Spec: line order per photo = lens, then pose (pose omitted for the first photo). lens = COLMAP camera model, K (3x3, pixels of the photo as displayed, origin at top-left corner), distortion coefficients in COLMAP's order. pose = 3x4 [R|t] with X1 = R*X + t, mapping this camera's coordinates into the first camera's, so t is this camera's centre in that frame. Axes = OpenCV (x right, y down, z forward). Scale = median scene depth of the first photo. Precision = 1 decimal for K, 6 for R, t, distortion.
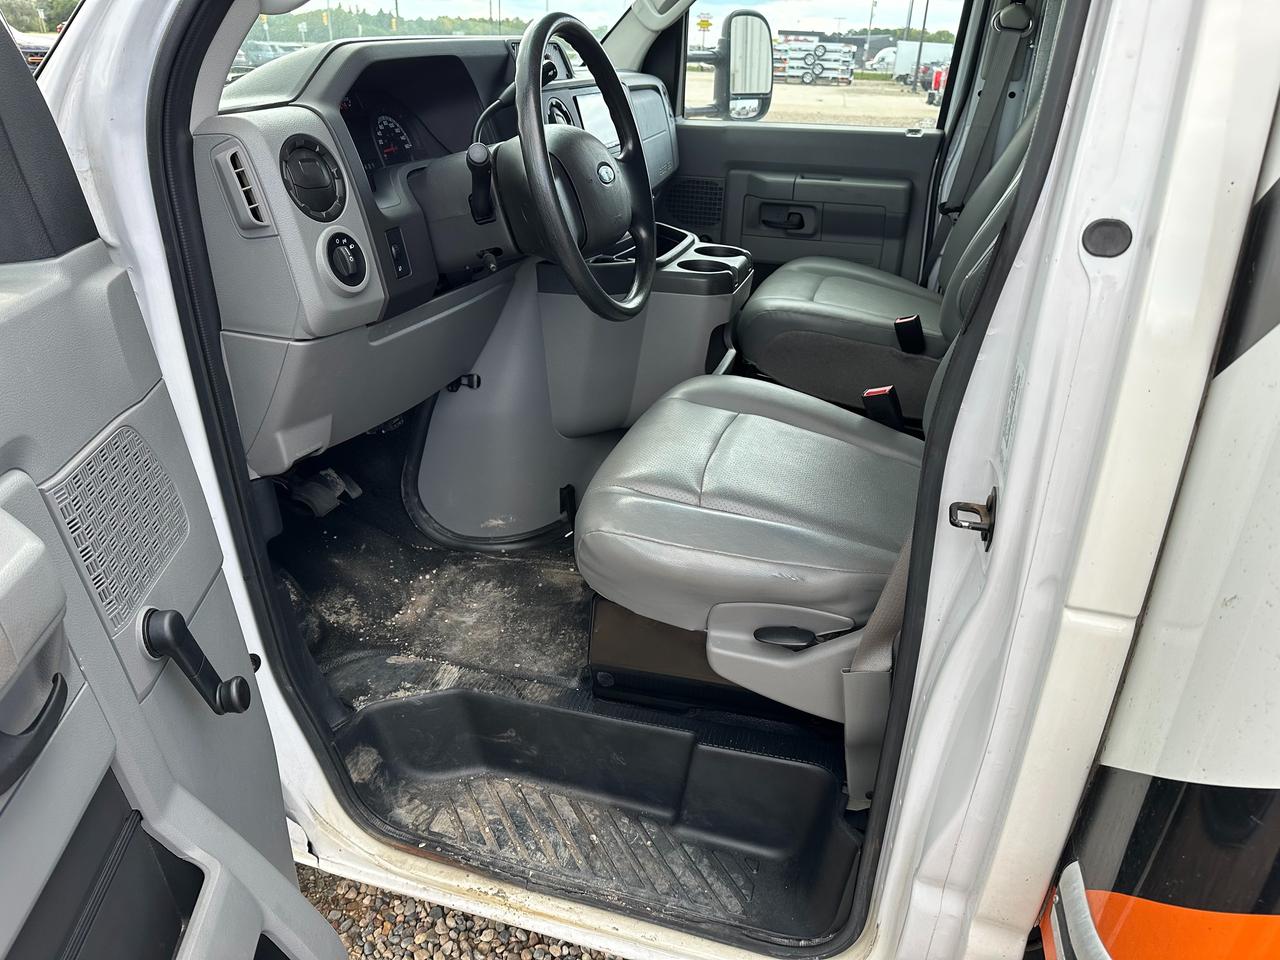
lens RADIAL K [[908.3, 0, 640.0], [0, 908.3, 480.0], [0, 0, 1]] dist [0.000366, -0.000749]
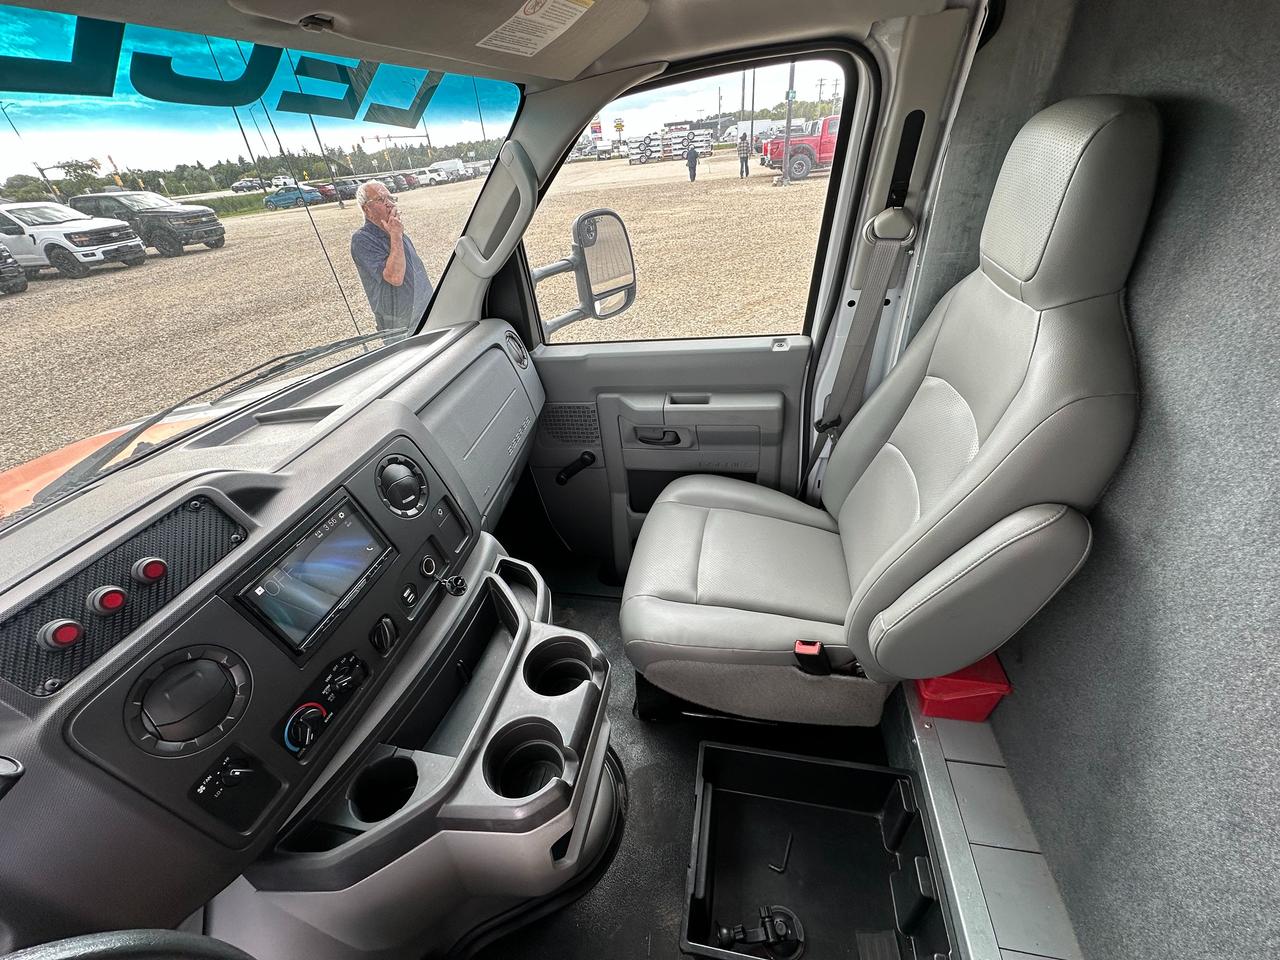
lens RADIAL K [[512.5, 0, 640.6], [0, 512.5, 474.7], [0, 0, 1]] dist [-0.004108, -0.000020]
pose [[0.988446, -0.150992, 0.013276, 0.158626], [0.147867, 0.979815, 0.134528, -0.416667], [-0.033321, -0.131011, 0.990821, 0.560136]]
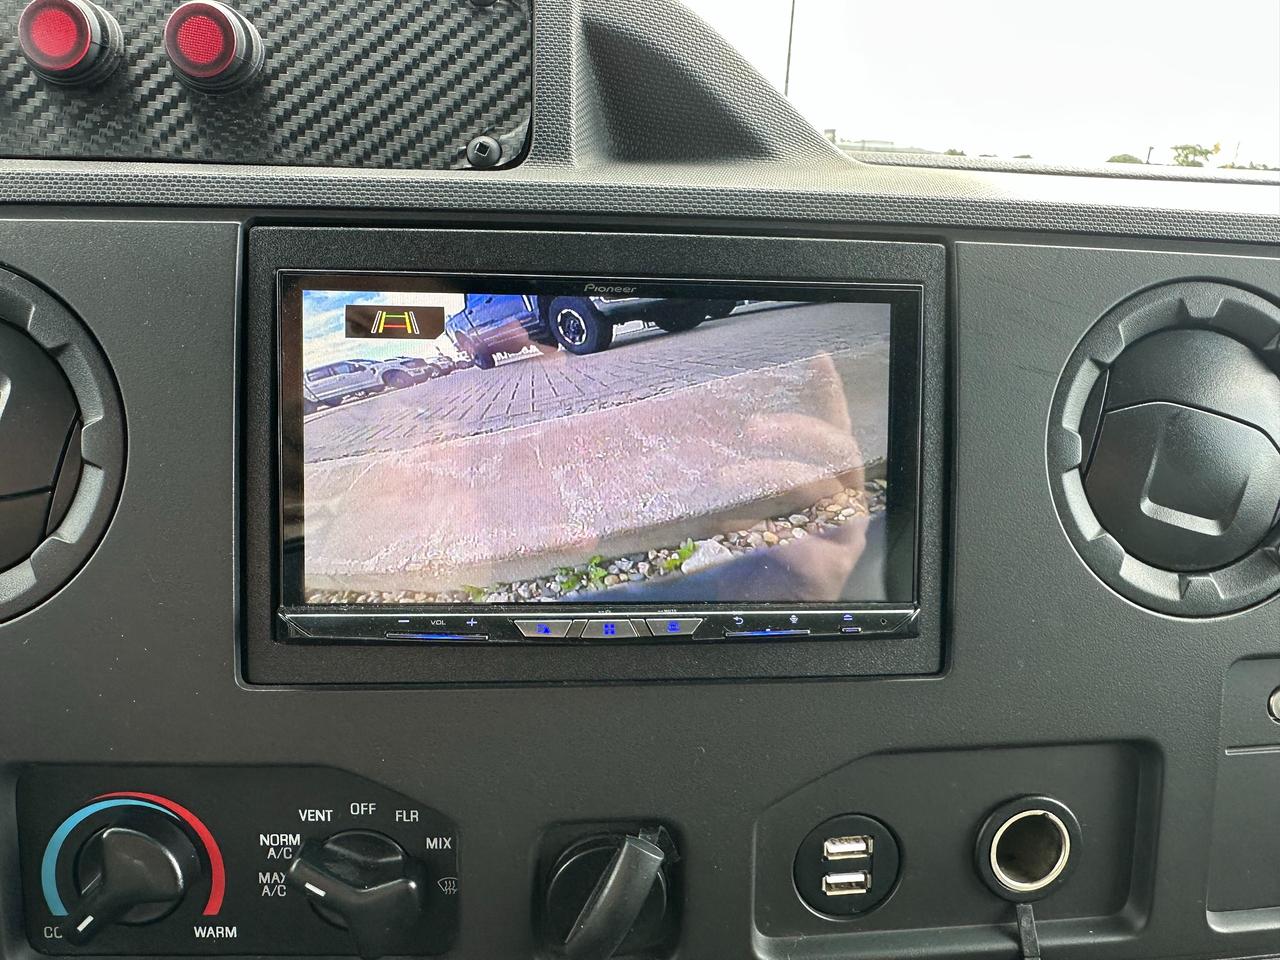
lens RADIAL K [[892.1, 0, 640.2], [0, 892.1, 500.1], [0, 0, 1]] dist [-0.073307, 0.080169]
pose [[0.376069, 0.290225, -0.879967, 0.069225], [-0.425738, 0.897624, 0.114102, -0.354926], [0.822994, 0.331725, 0.461128, 0.825297]]
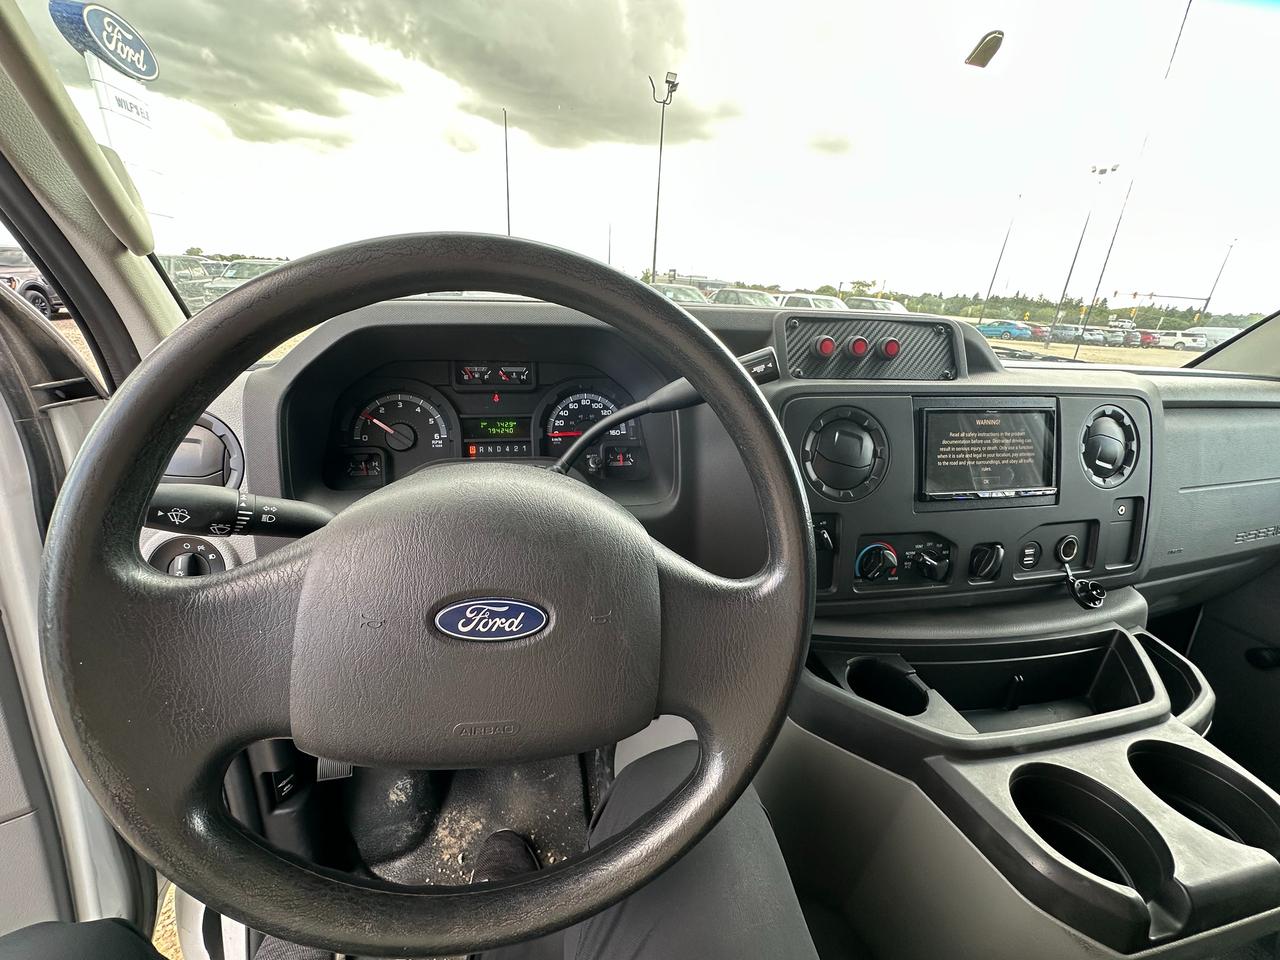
lens RADIAL K [[509.9, 0, 637.4], [0, 509.9, 484.9], [0, 0, 1]] dist [-0.000965, -0.000048]
pose [[0.499099, 0.298234, -0.813607, 0.097966], [-0.407207, 0.909503, 0.083588, -0.272133], [0.764907, 0.289588, 0.575375, 0.565923]]
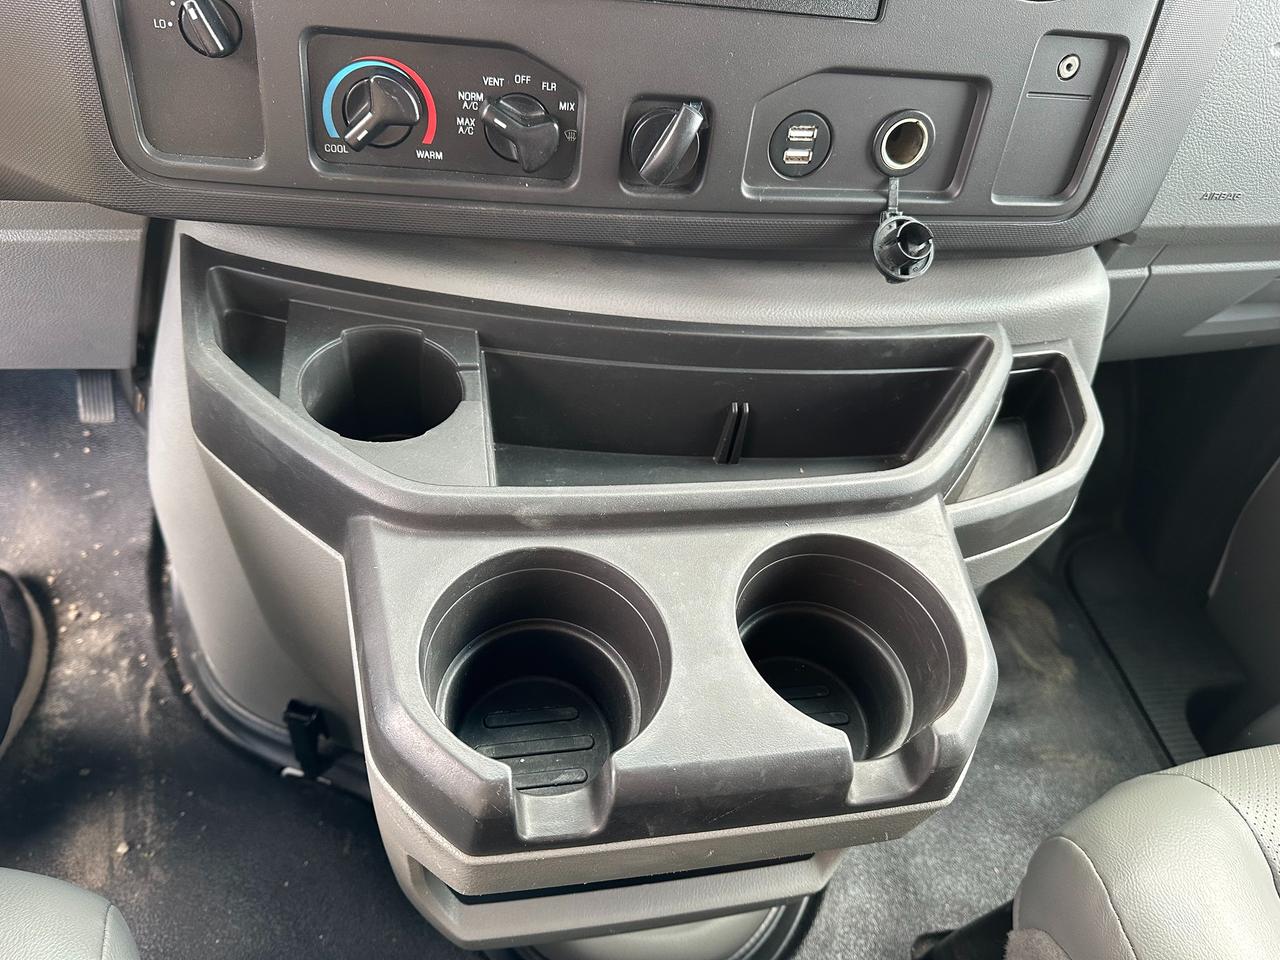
lens RADIAL K [[911.1, 0, 650.5], [0, 911.1, 467.0], [0, 0, 1]] dist [0.044861, -0.083806]
pose [[0.452804, 0.676681, -0.580578, 0.155016], [-0.506182, 0.731145, 0.457391, -0.331210], [0.733995, 0.086770, 0.673589, 0.751469]]
